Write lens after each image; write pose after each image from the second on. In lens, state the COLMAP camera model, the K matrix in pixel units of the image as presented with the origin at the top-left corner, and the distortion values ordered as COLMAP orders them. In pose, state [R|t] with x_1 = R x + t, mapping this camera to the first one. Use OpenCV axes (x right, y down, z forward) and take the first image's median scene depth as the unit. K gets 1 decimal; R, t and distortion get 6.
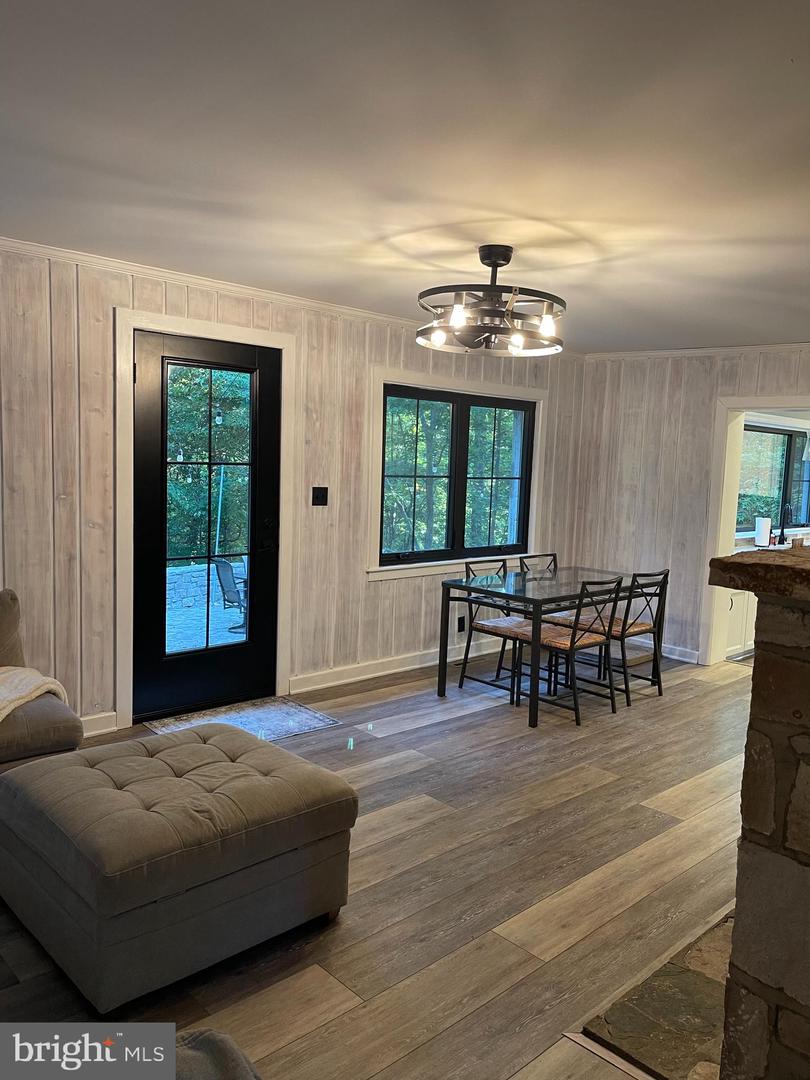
lens RADIAL K [[818.6, 0, 412.4], [0, 818.6, 531.1], [0, 0, 1]] dist [0.044773, -0.057064]
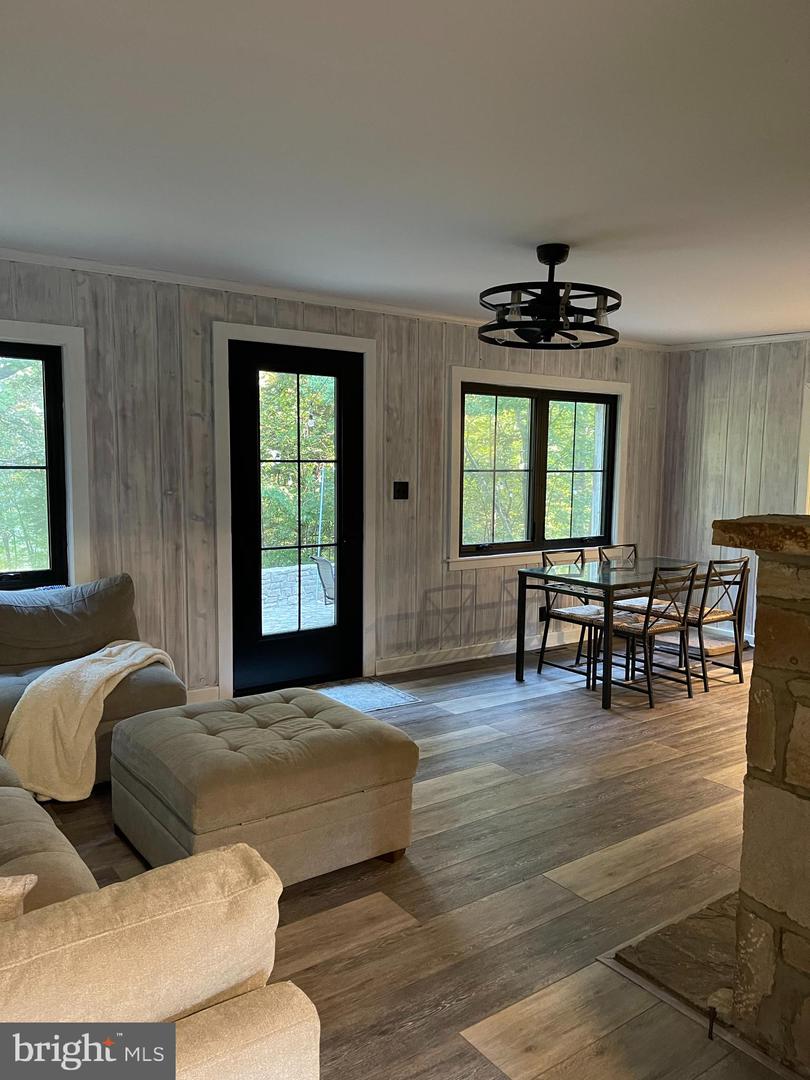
lens RADIAL K [[818.6, 0, 403.3], [0, 818.6, 544.6], [0, 0, 1]] dist [0.044773, -0.057064]
pose [[0.990305, -0.010575, -0.138507, 0.043388], [0.012058, 0.999879, 0.009875, 0.020714], [0.138386, -0.011449, 0.990312, -0.063400]]
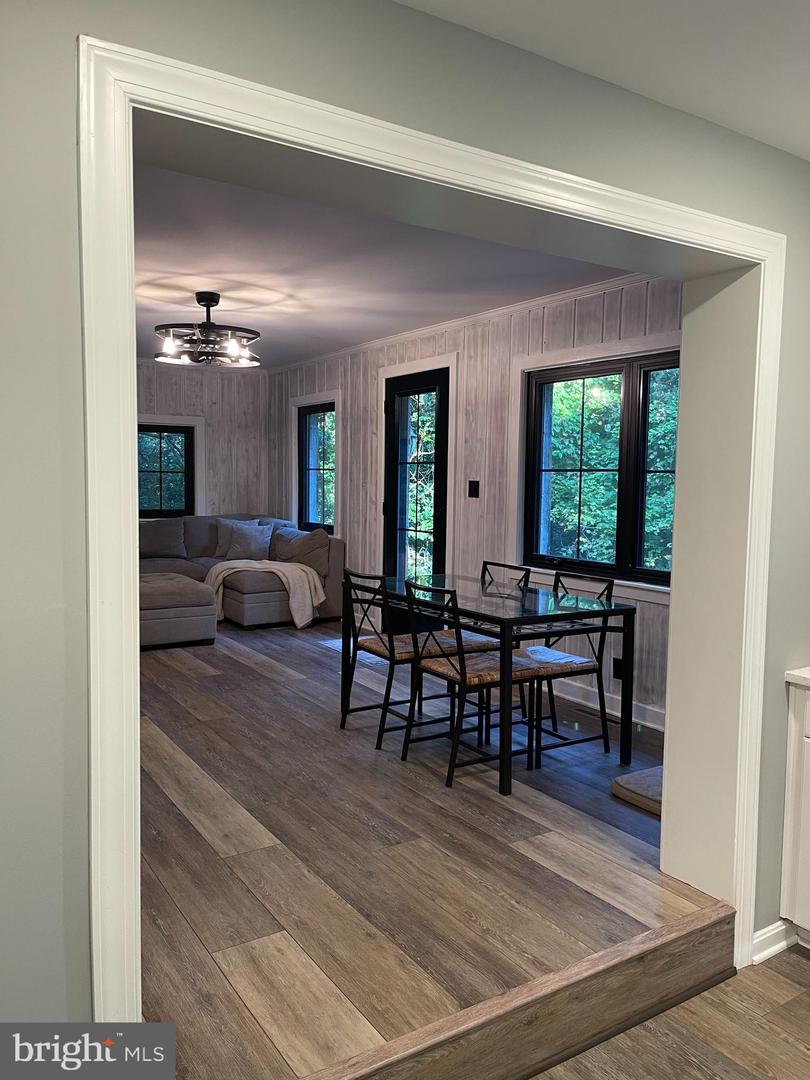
lens RADIAL K [[818.6, 0, 414.6], [0, 818.6, 537.9], [0, 0, 1]] dist [0.044773, -0.057064]
pose [[-0.190111, 0.028063, -0.981361, 1.184687], [-0.117266, 0.991786, 0.051078, -0.028619], [0.974734, 0.124791, -0.185258, 1.359522]]
